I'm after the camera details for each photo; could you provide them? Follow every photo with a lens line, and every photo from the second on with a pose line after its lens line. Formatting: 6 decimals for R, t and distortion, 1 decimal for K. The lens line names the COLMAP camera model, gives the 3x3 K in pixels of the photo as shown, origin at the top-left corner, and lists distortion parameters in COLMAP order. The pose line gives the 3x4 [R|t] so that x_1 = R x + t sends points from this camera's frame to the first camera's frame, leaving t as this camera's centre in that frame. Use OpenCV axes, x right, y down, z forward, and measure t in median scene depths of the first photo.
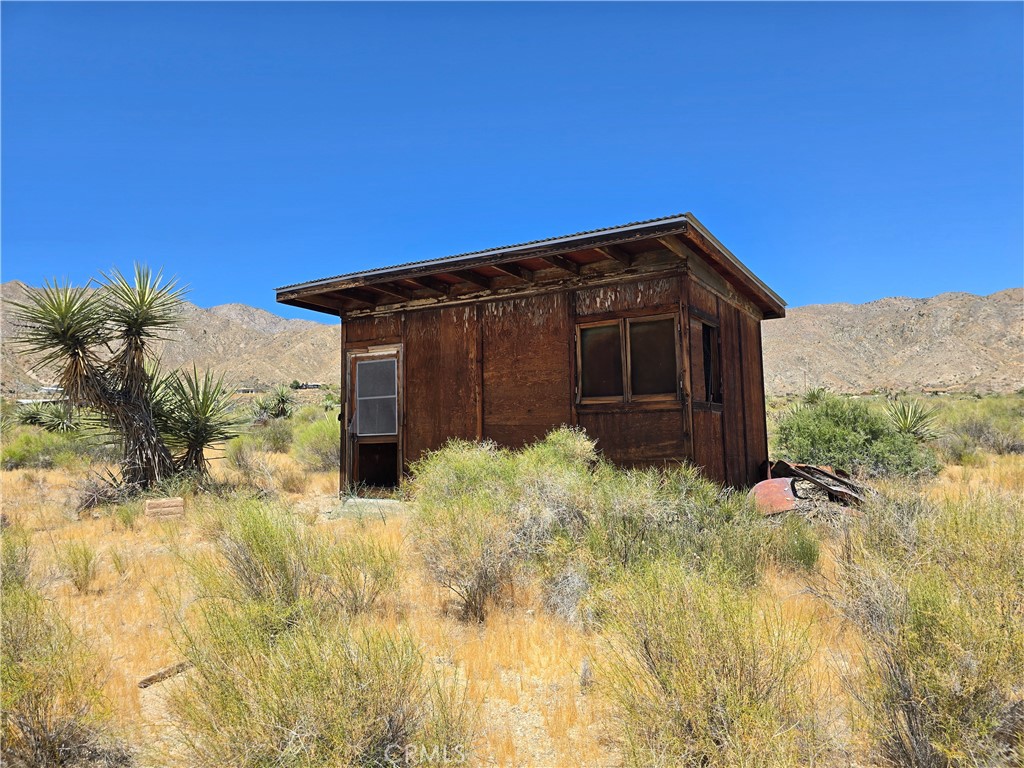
lens RADIAL K [[685.6, 0, 513.9], [0, 685.6, 371.9], [0, 0, 1]] dist [0.099775, -0.102366]
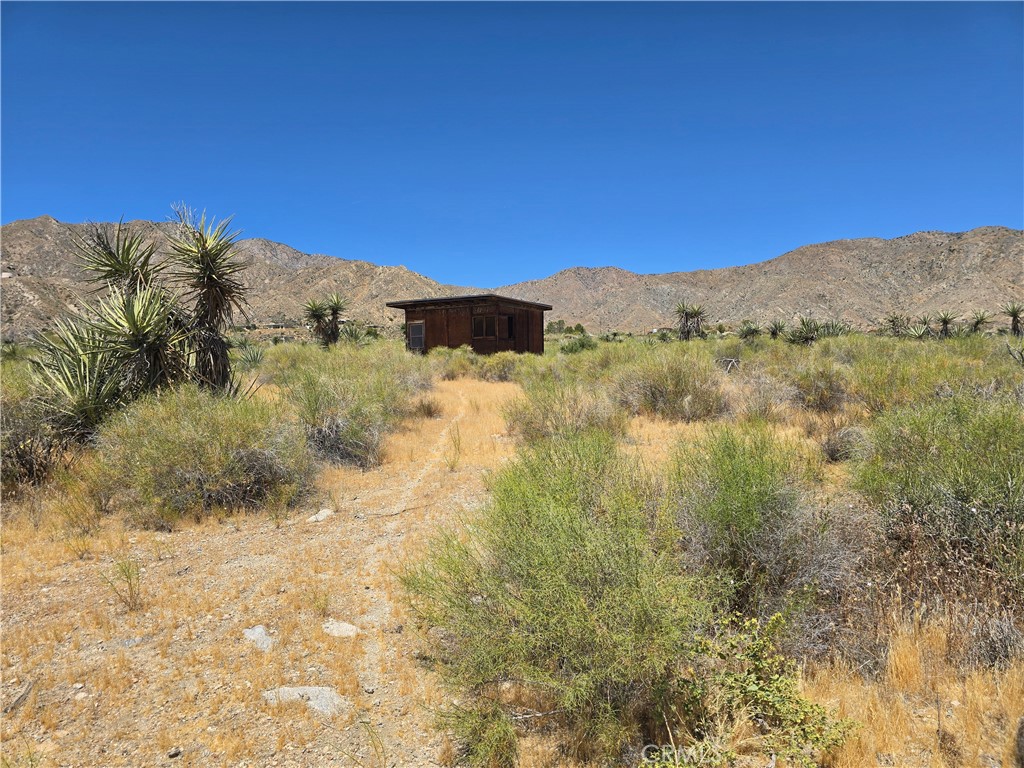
lens RADIAL K [[685.2, 0, 499.4], [0, 685.2, 384.3], [0, 0, 1]] dist [0.113755, -0.108084]
pose [[0.998698, 0.009530, -0.050115, 0.377932], [-0.003994, 0.993987, 0.109426, -0.099462], [0.050856, -0.109083, 0.992731, -2.374563]]
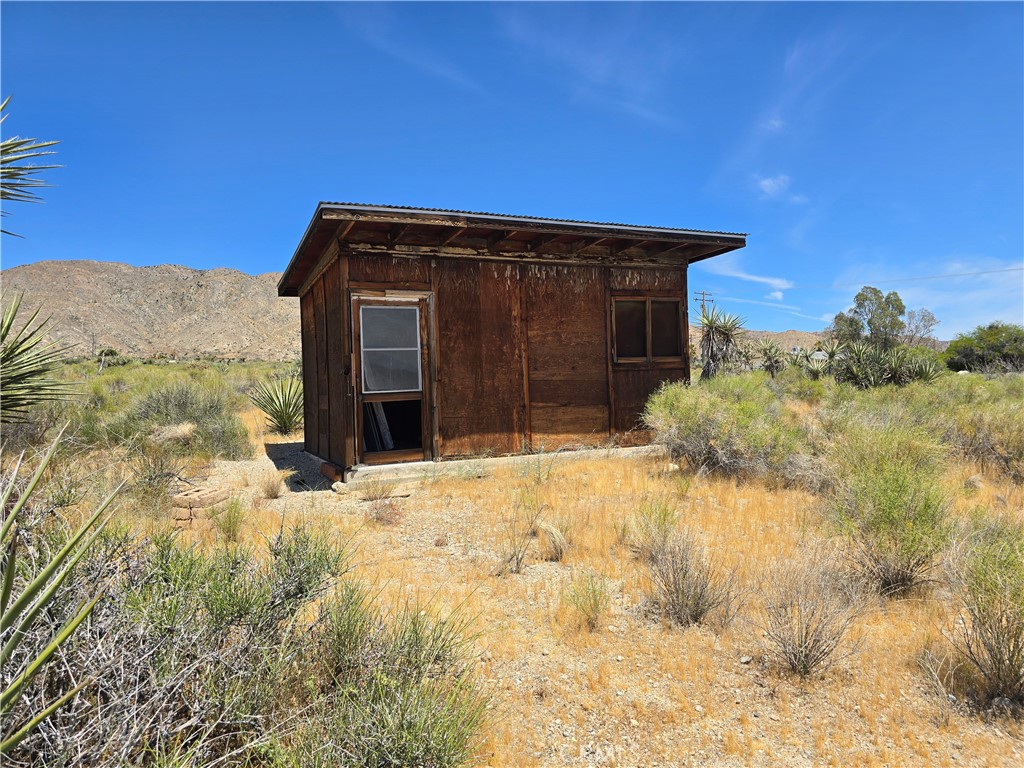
lens RADIAL K [[685.6, 0, 513.9], [0, 685.6, 371.9], [0, 0, 1]] dist [0.099775, -0.102366]
pose [[0.570909, 0.013926, 0.820896, -0.898218], [-0.054778, 0.998274, 0.021161, 0.042054], [-0.819184, -0.057048, 0.570686, 0.404552]]
